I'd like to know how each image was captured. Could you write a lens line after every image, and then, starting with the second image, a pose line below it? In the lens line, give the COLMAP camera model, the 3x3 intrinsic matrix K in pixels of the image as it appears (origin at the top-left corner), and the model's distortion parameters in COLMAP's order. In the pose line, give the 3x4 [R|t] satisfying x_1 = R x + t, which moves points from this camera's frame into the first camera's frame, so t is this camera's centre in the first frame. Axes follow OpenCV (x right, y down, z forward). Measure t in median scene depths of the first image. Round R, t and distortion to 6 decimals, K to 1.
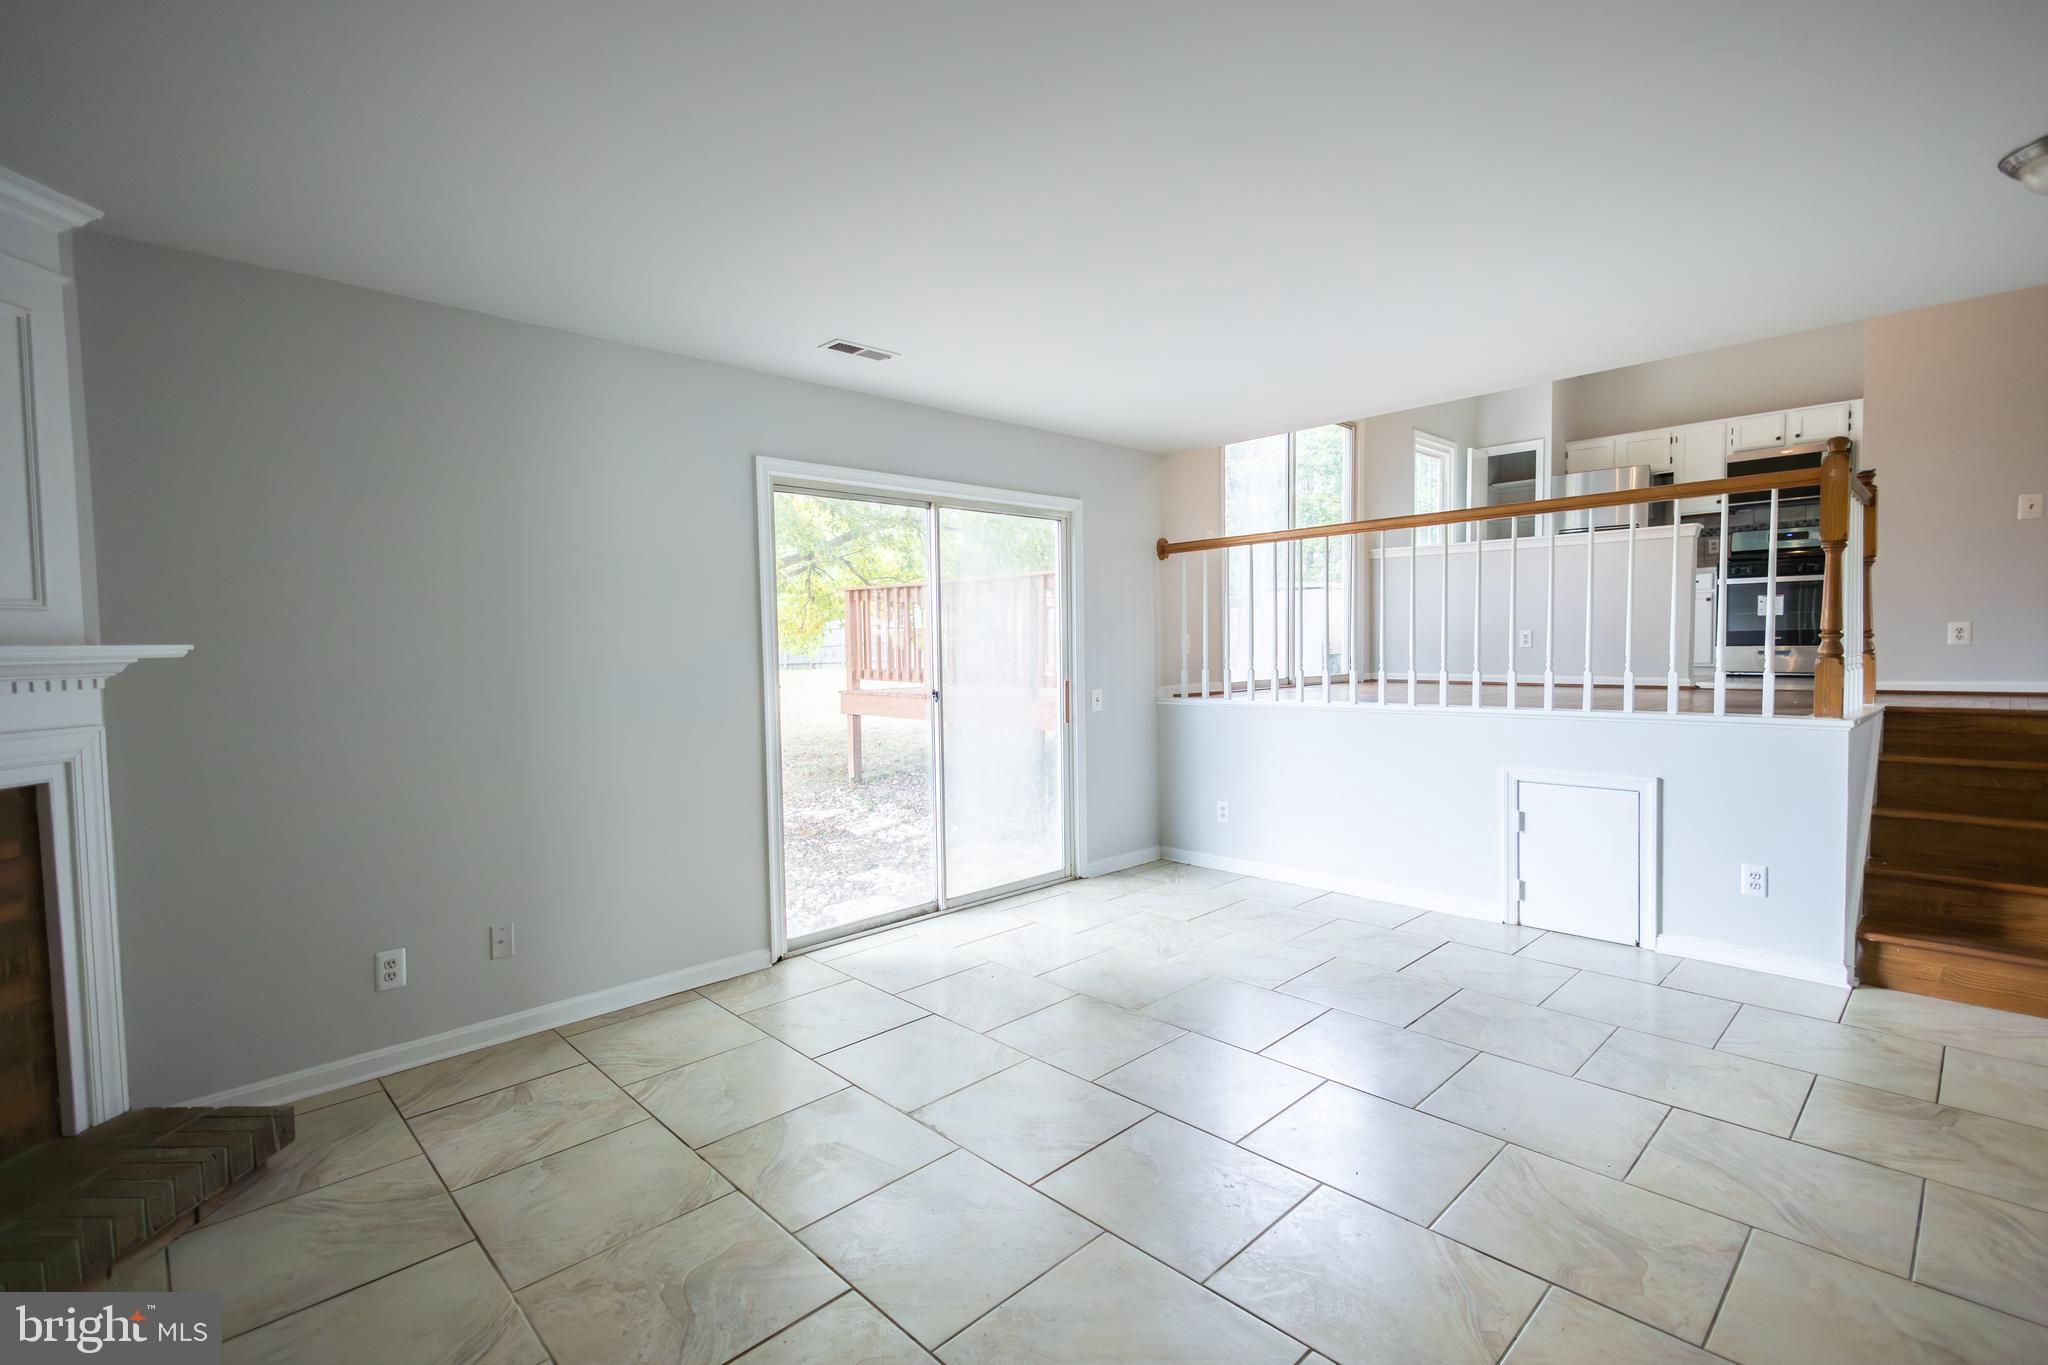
lens RADIAL K [[936.2, 0, 1024.0], [0, 936.2, 682.5], [0, 0, 1]] dist [0.000030, -0.000236]
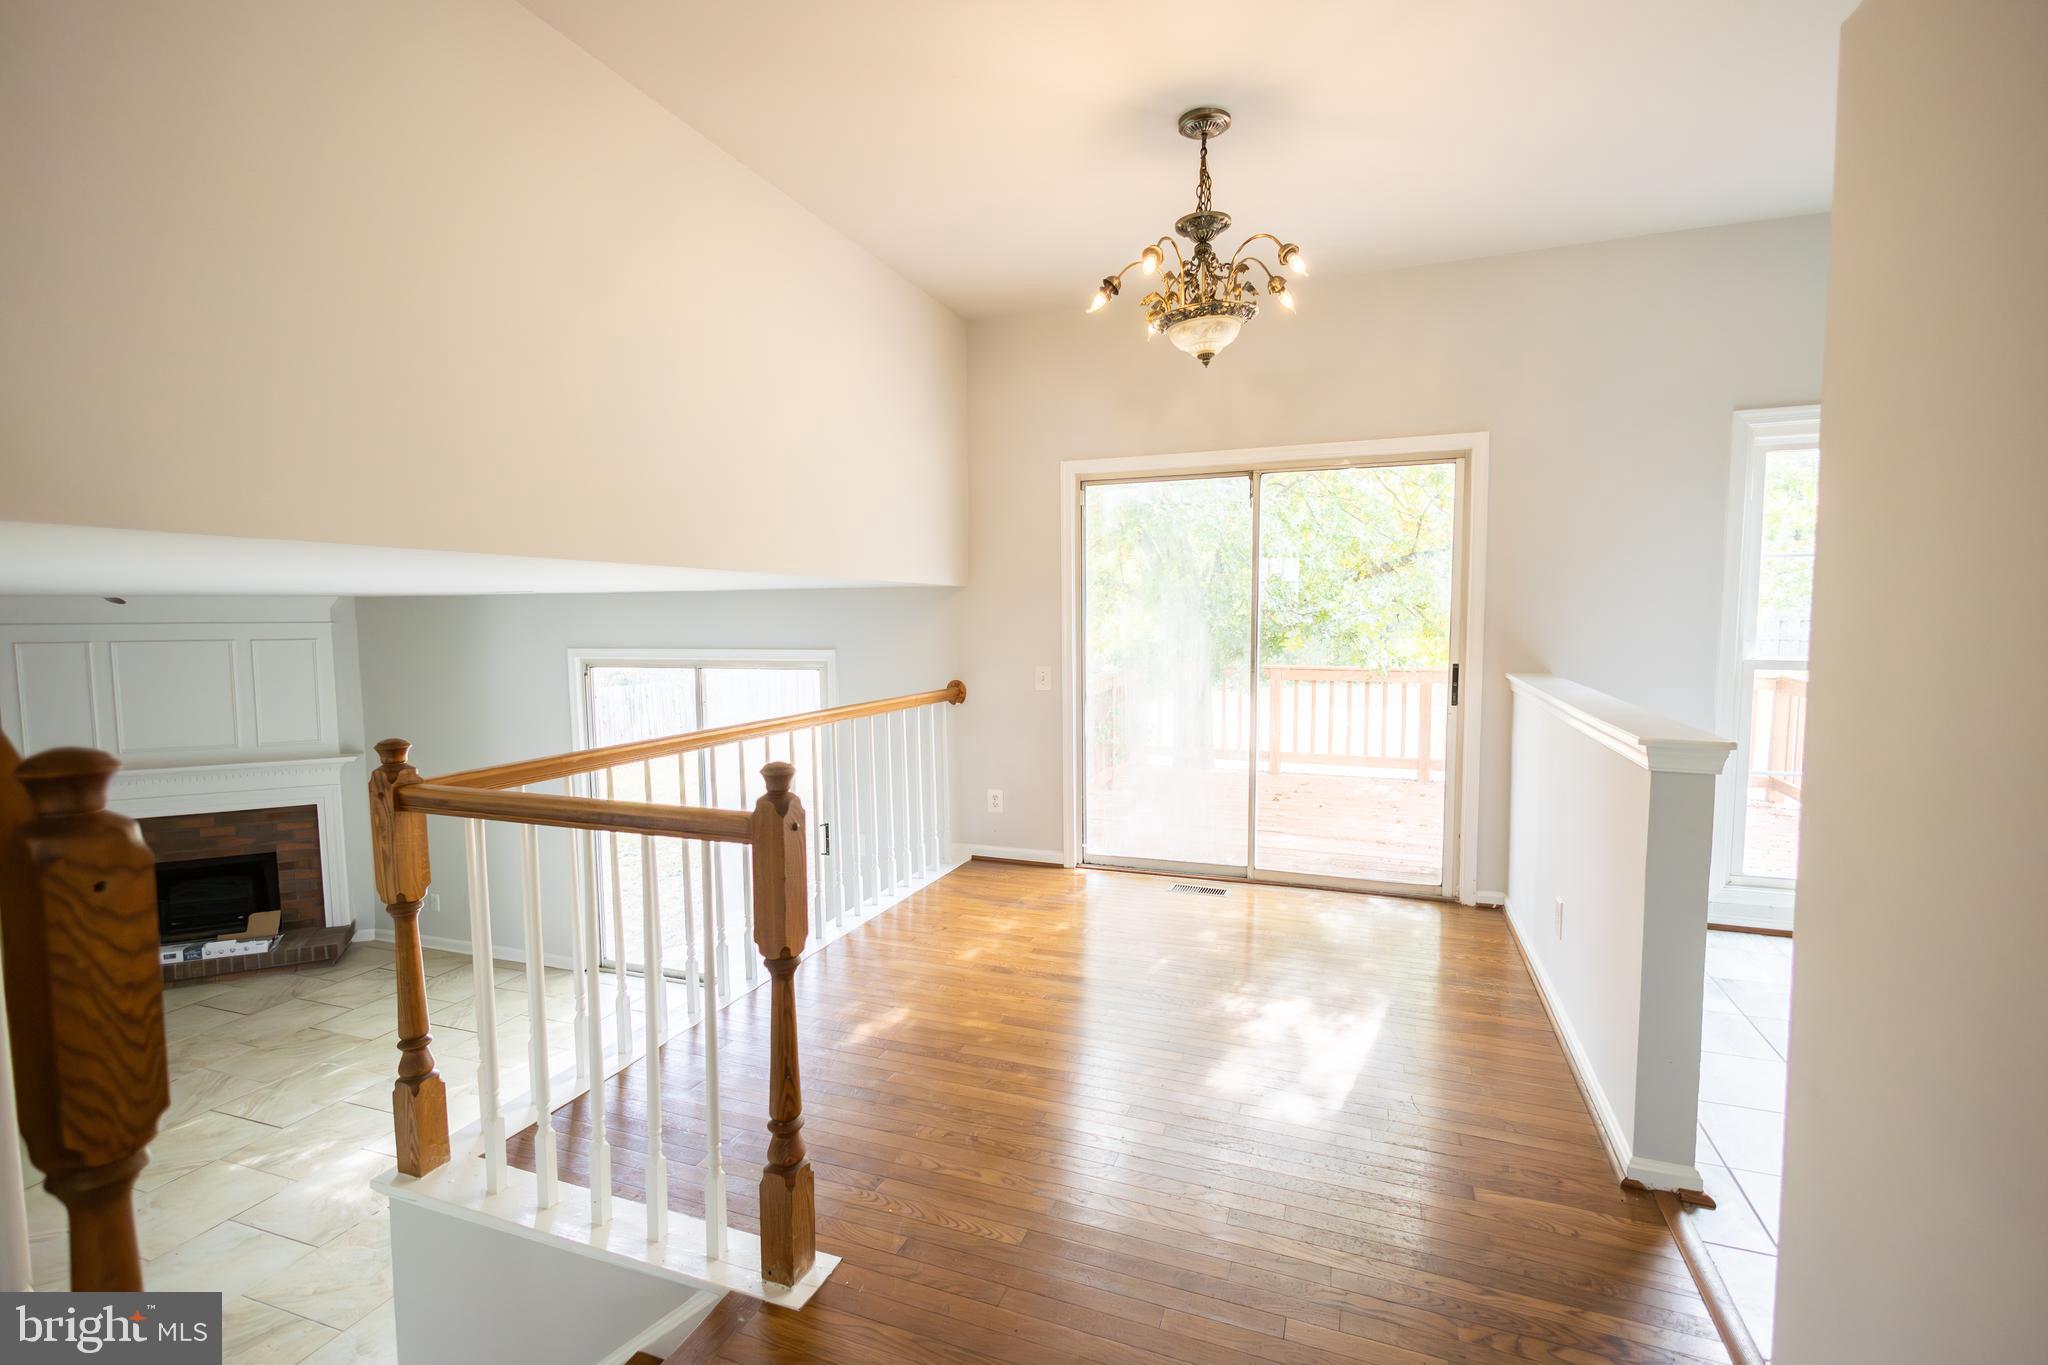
lens RADIAL K [[951.7, 0, 1024.0], [0, 951.7, 682.5], [0, 0, 1]] dist [0.017442, -0.000252]
pose [[0.429208, 0.087736, -0.898934, 2.236808], [-0.040588, 0.996139, 0.077844, -0.519087], [0.902293, 0.003075, 0.431112, 1.507279]]
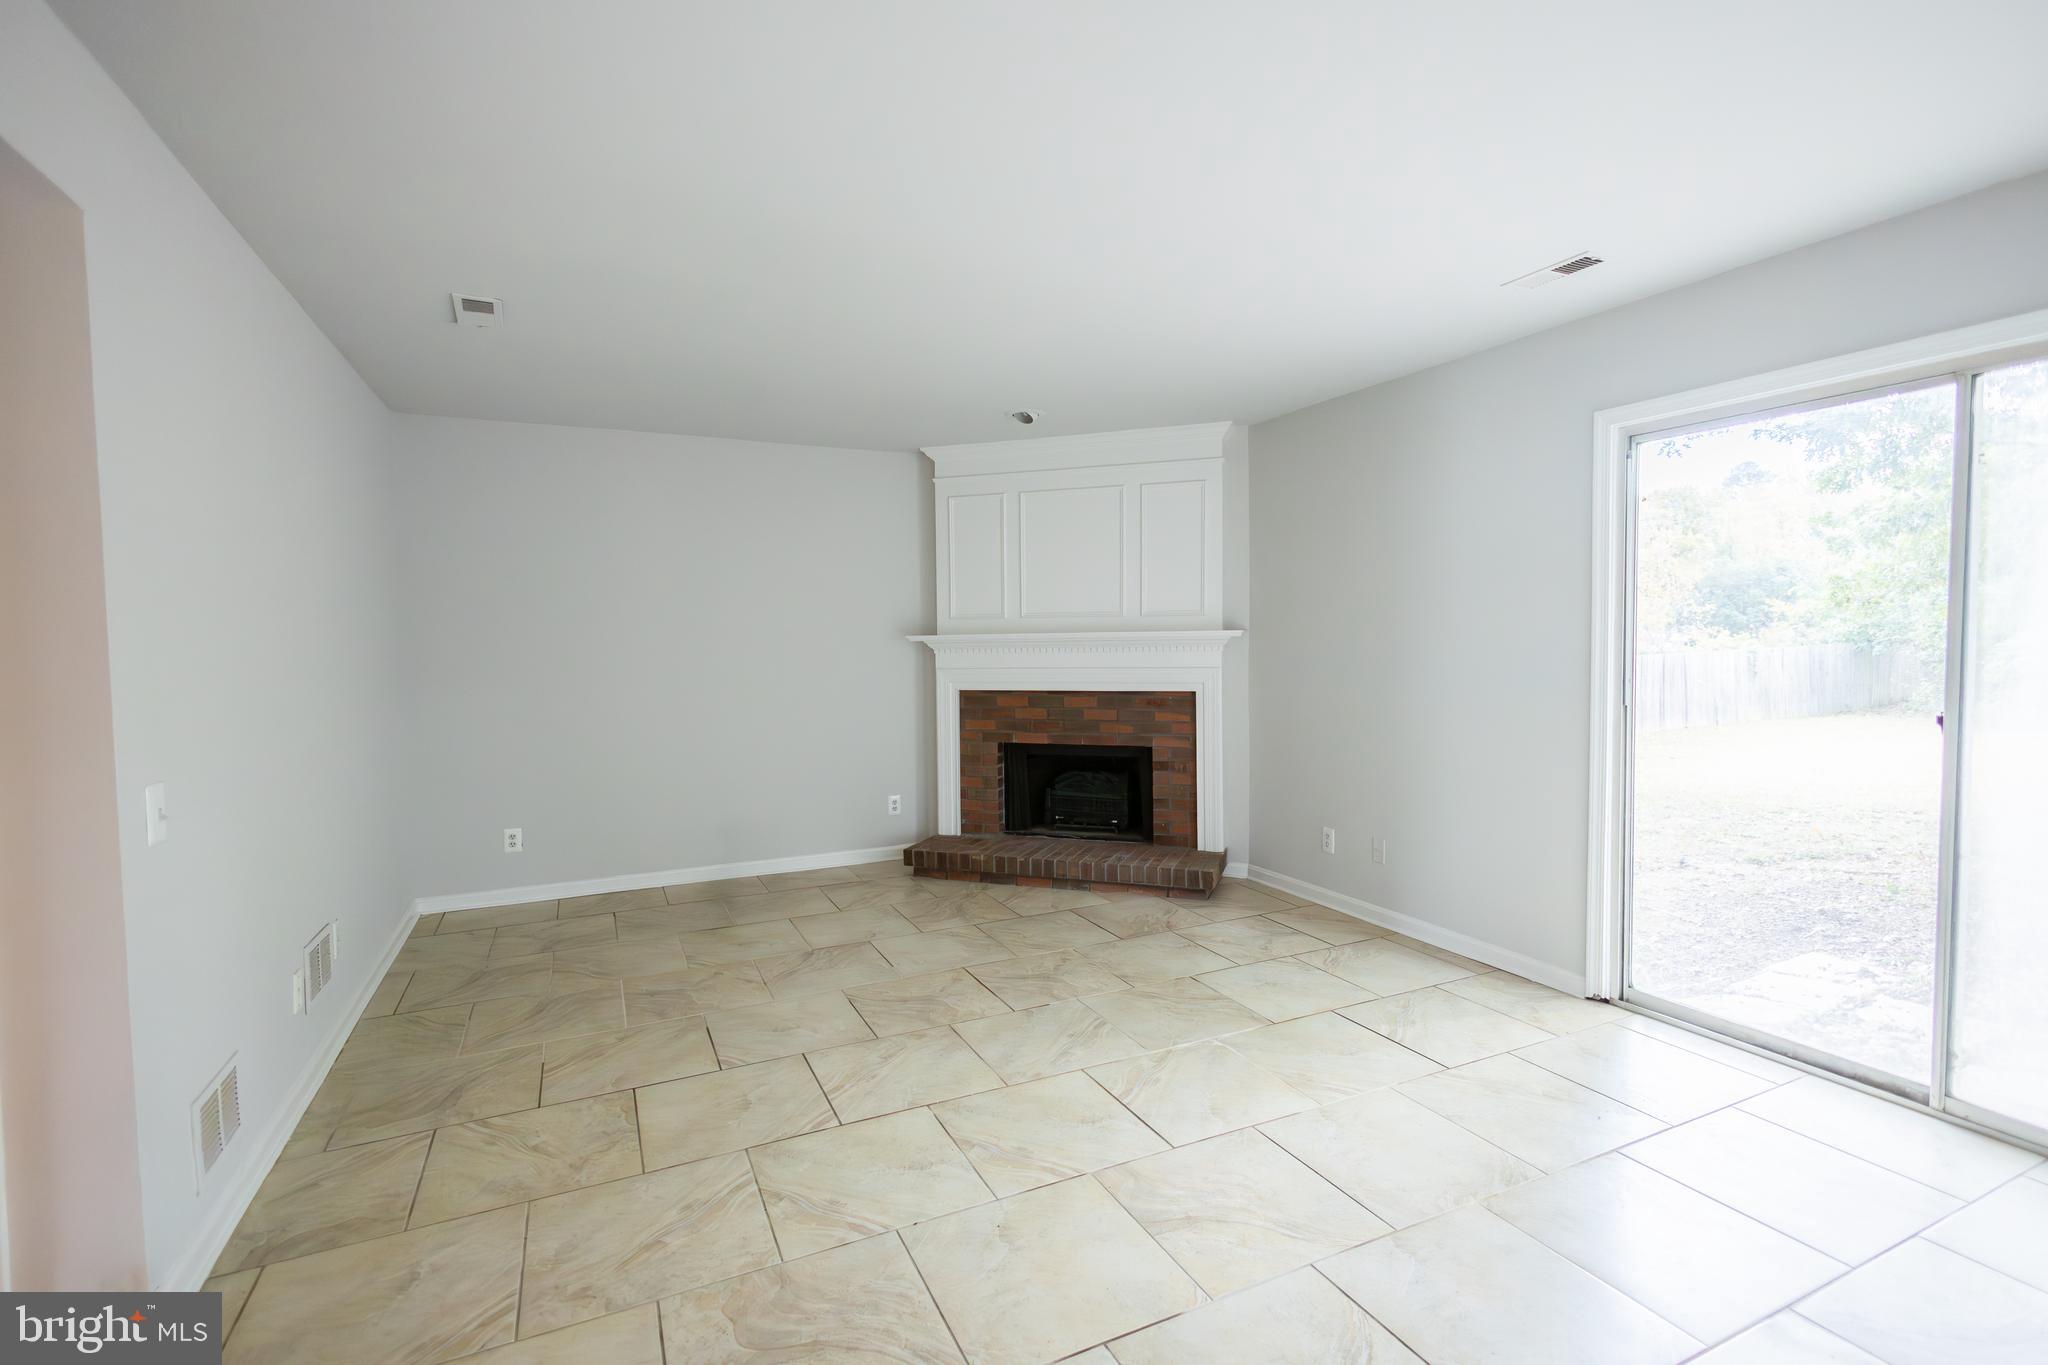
lens RADIAL K [[936.2, 0, 1024.0], [0, 936.2, 682.5], [0, 0, 1]] dist [0.000030, -0.000236]
pose [[-0.323656, 0.072633, -0.943383, 1.085439], [-0.022399, 0.996182, 0.084382, -0.082850], [0.945910, 0.048442, -0.320793, 1.189801]]
